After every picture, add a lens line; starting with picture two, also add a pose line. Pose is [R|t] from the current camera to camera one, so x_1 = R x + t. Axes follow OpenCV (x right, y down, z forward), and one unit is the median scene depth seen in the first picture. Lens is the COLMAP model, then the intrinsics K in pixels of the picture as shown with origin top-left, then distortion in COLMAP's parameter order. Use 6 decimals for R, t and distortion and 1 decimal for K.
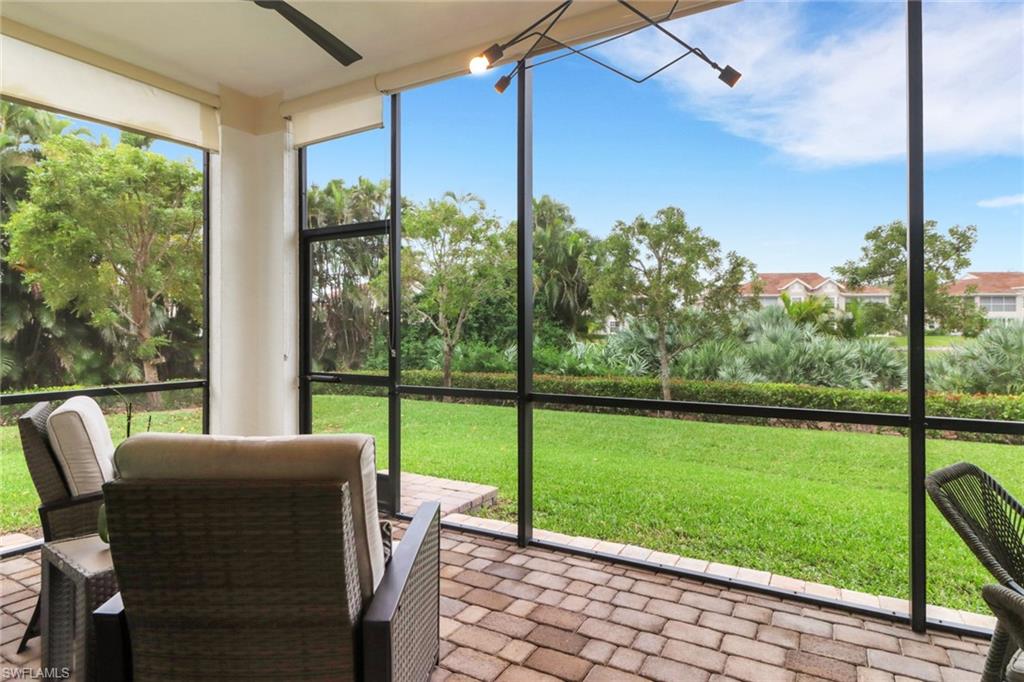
lens RADIAL K [[540.7, 0, 525.7], [0, 540.7, 328.5], [0, 0, 1]] dist [0.004327, -0.008181]
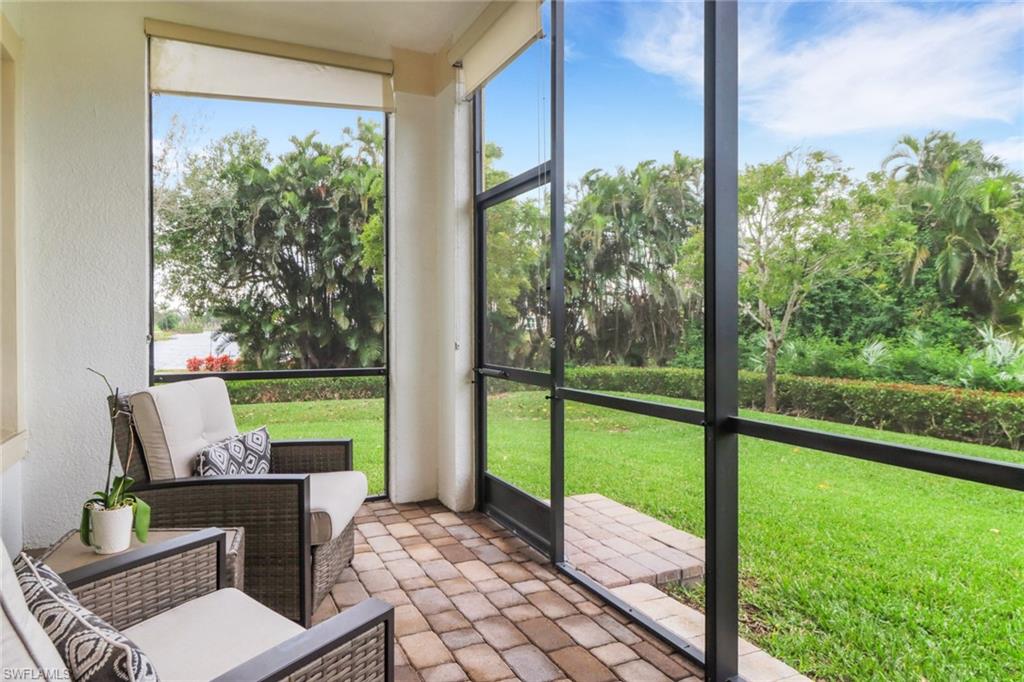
lens RADIAL K [[540.7, 0, 525.7], [0, 540.7, 328.5], [0, 0, 1]] dist [0.004327, -0.008181]
pose [[0.785441, -0.001021, -0.618936, 0.055277], [0.003965, 0.999986, 0.003382, 0.007399], [0.618924, -0.005110, 0.785434, 0.126108]]
